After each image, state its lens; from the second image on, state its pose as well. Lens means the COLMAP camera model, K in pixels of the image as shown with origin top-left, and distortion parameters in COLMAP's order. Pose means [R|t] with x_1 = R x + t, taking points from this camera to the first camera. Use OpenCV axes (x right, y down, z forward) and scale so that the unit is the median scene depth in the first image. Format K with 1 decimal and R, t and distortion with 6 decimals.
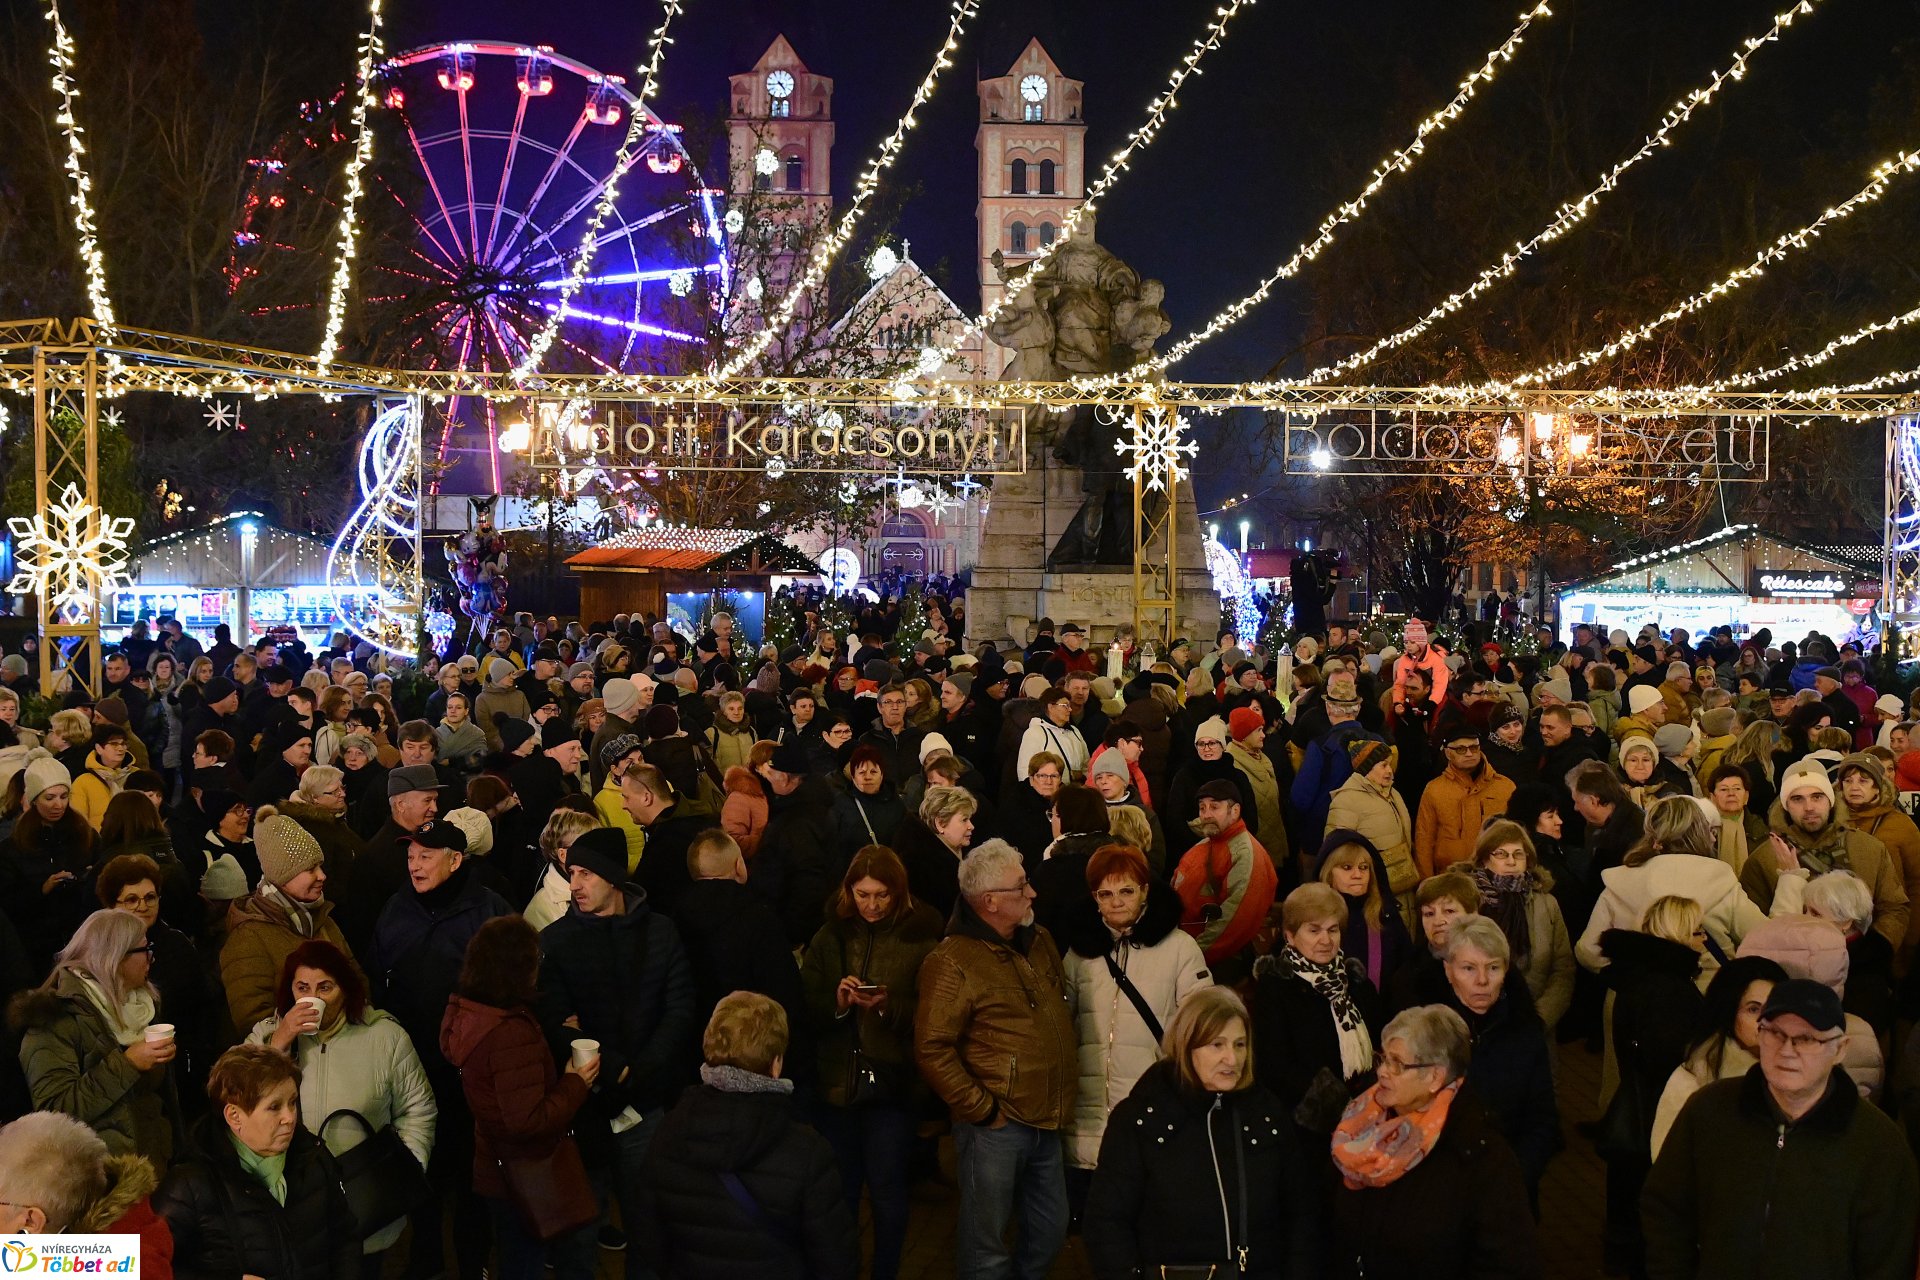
lens RADIAL K [[2071.1, 0, 960.8], [0, 2071.1, 620.4], [0, 0, 1]] dist [-0.127519, 0.097545]
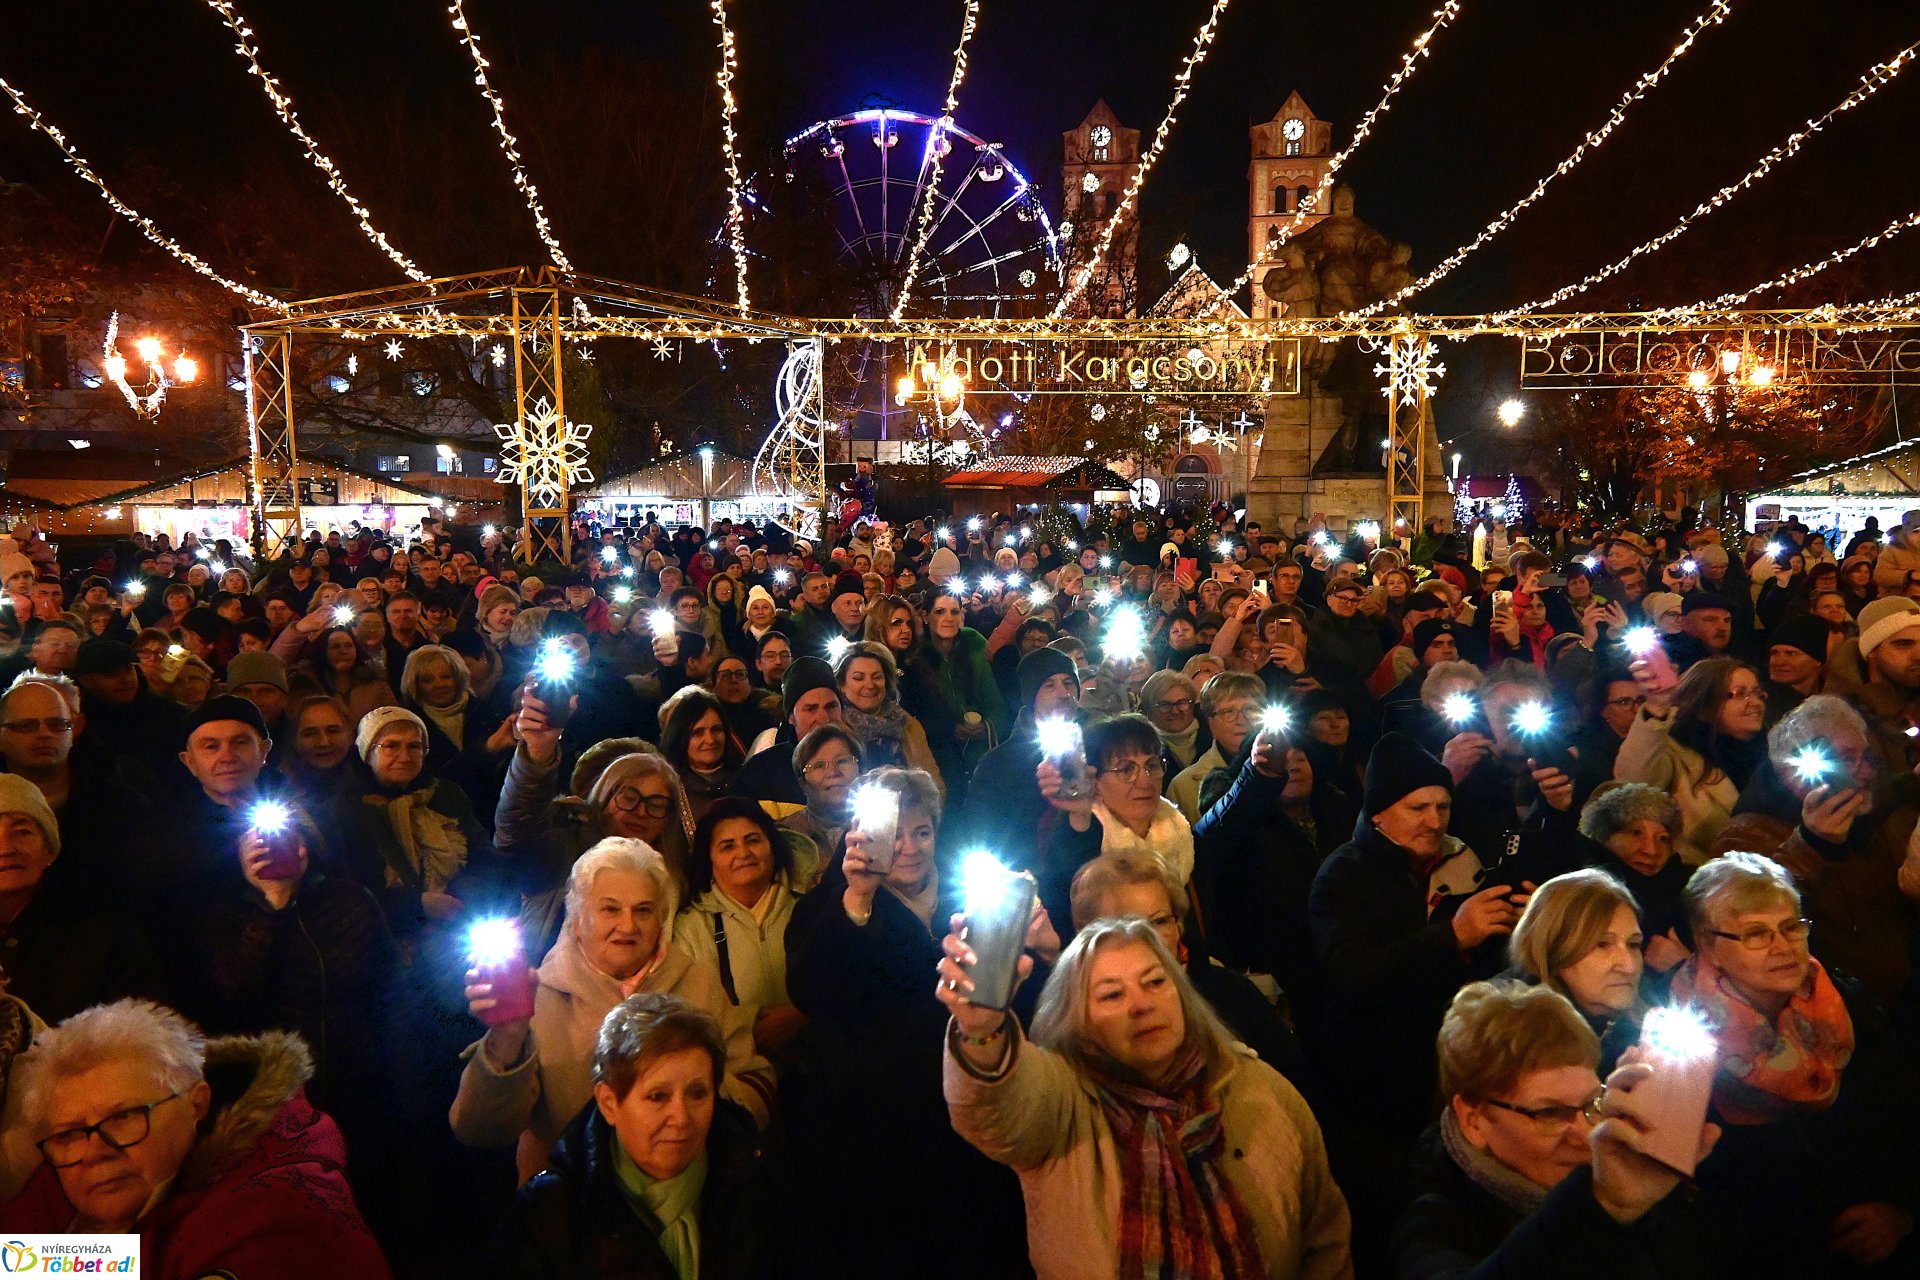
lens RADIAL K [[1455.7, 0, 960.0], [0, 1455.7, 640.0], [0, 0, 1]] dist [0.010144, 0.011011]
pose [[0.983270, 0.010319, -0.181861, -0.008304], [0.002333, 0.997599, 0.069217, 0.015476], [0.182138, -0.068483, 0.980885, 0.095222]]
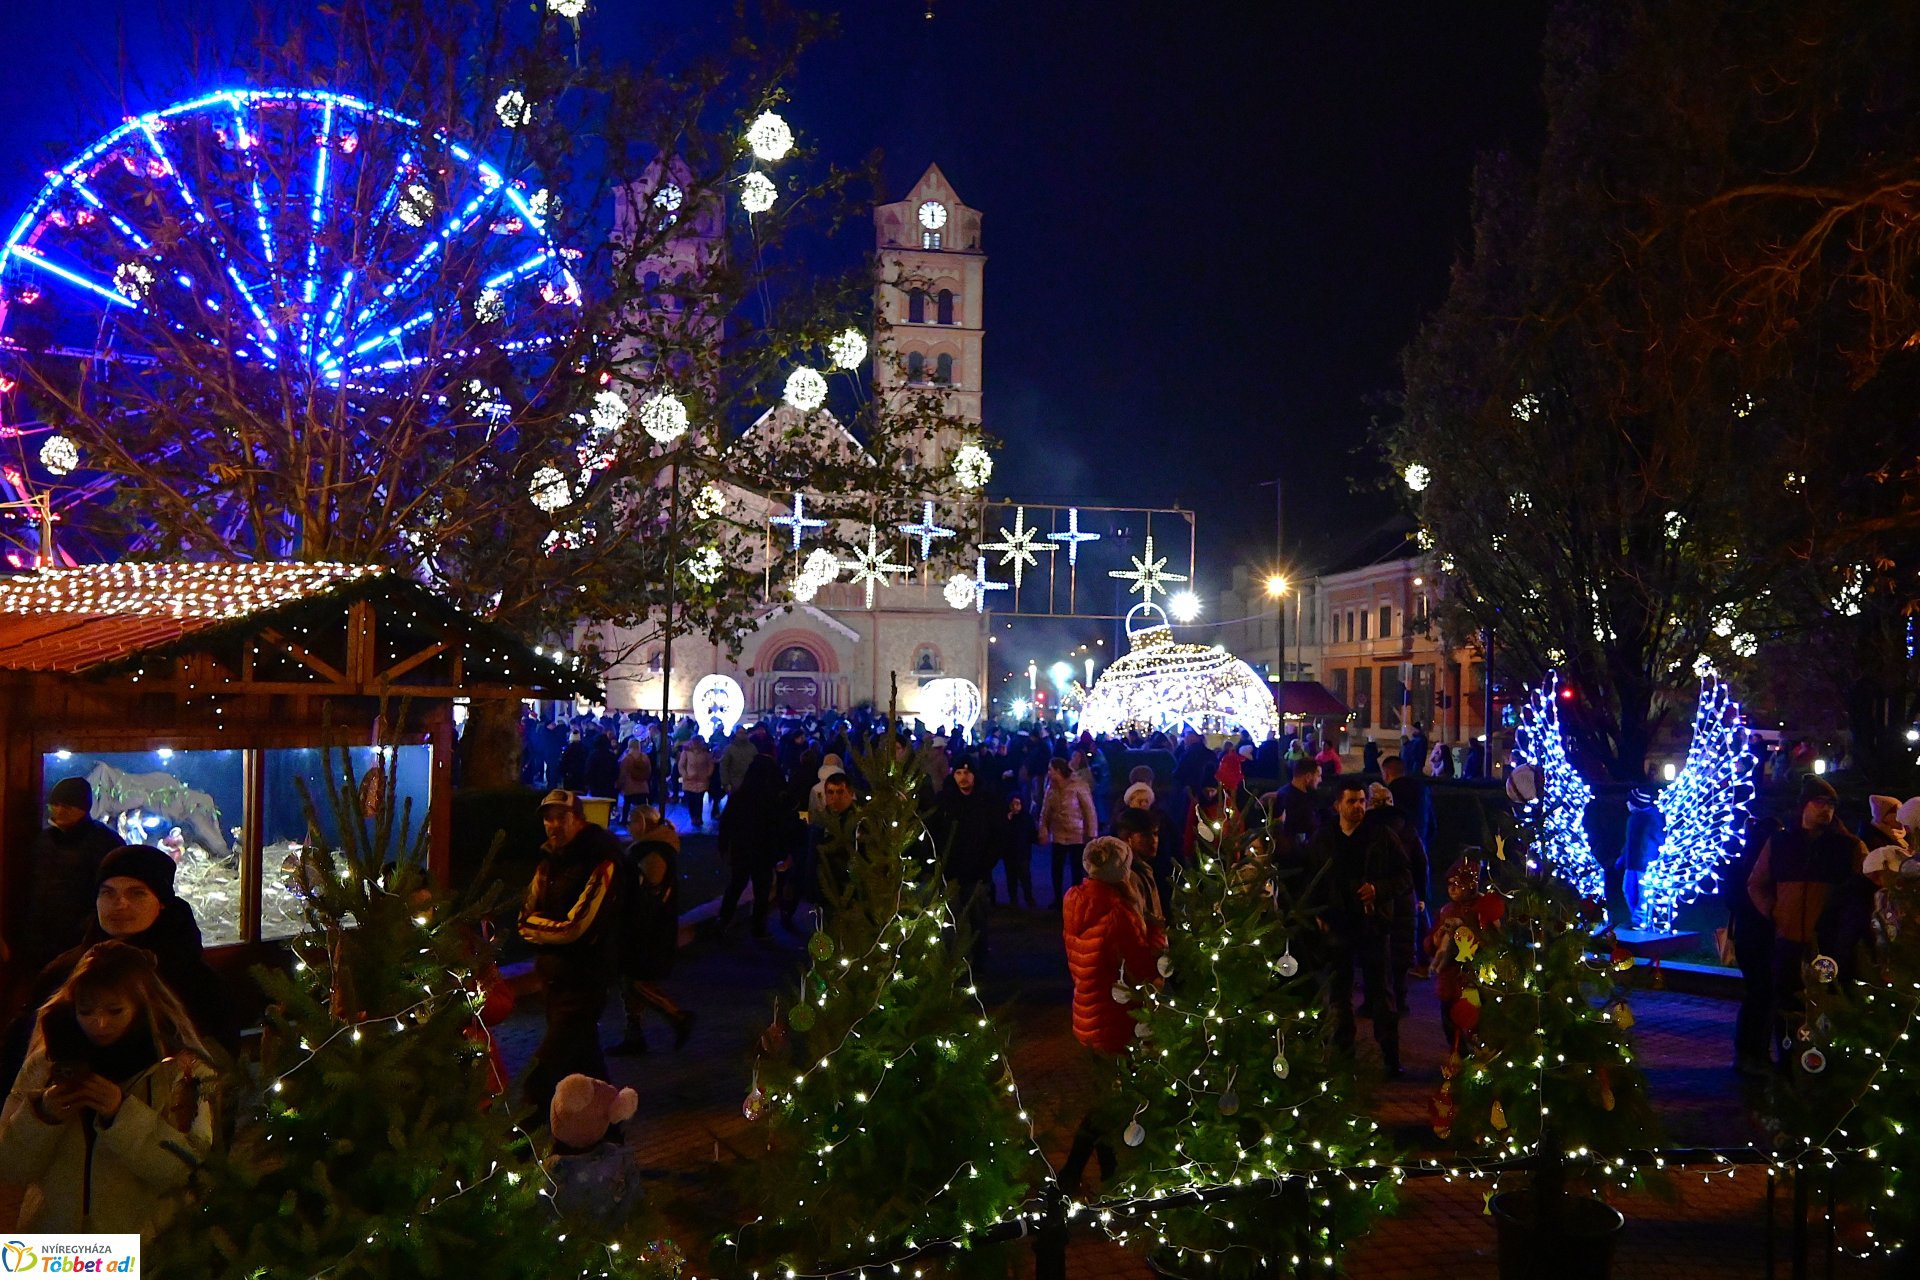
lens RADIAL K [[1671.3, 0, 1064.8], [0, 1671.3, 700.6], [0, 0, 1]] dist [0.005285, 0.021294]
pose [[0.990652, 0.005824, 0.136290, -0.045758], [-0.001652, 0.999527, -0.030702, -0.011391], [-0.136404, 0.030190, 0.990193, 0.999814]]
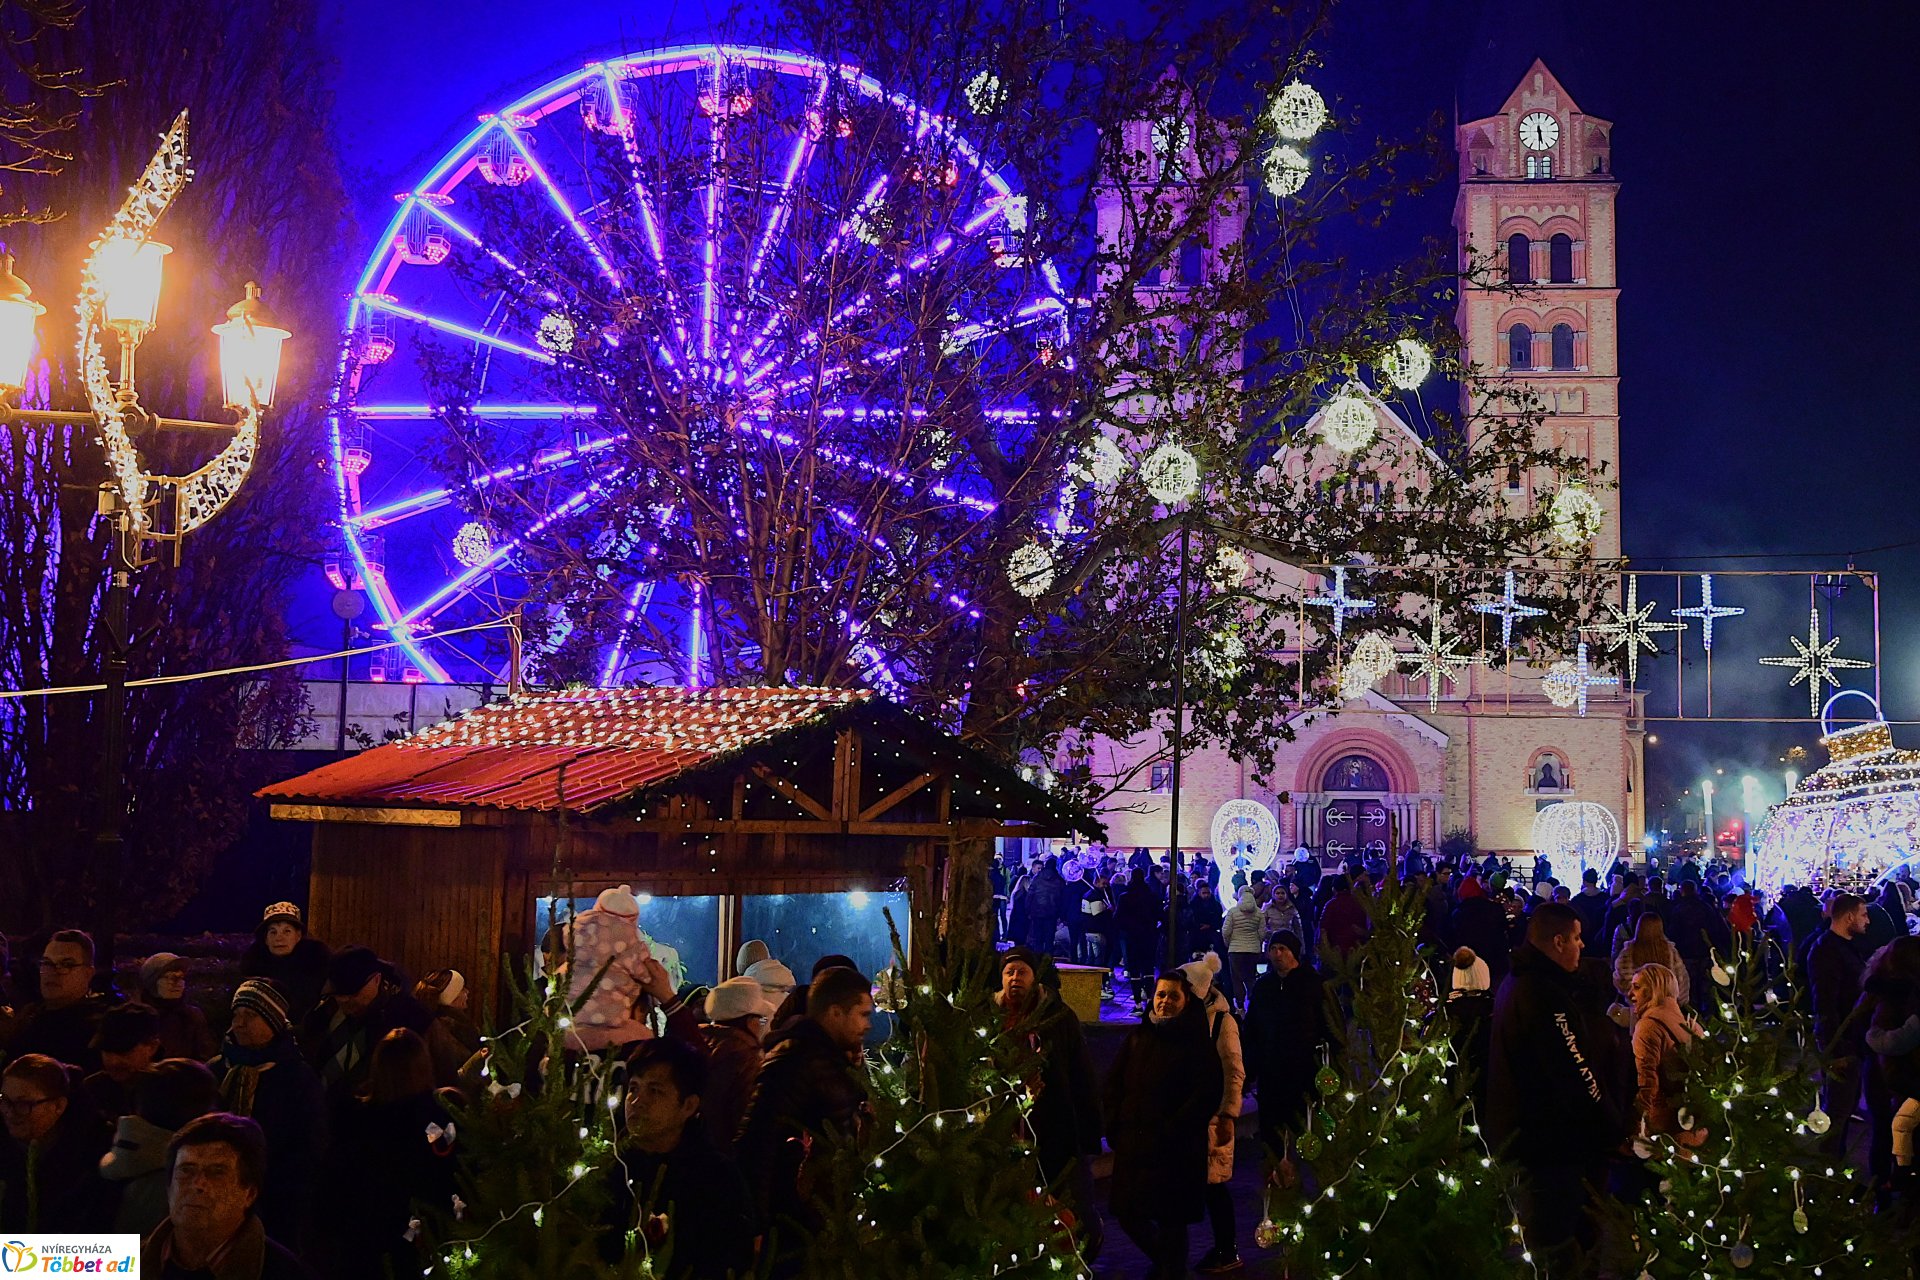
lens RADIAL K [[2605.0, 0, 1119.5], [0, 2605.0, 459.3], [0, 0, 1]] dist [0.006700, -0.021728]
pose [[0.993168, -0.014746, -0.115760, -0.021636], [-0.005308, 0.985249, -0.171046, -0.005713], [0.116575, 0.170492, 0.978439, 0.726747]]
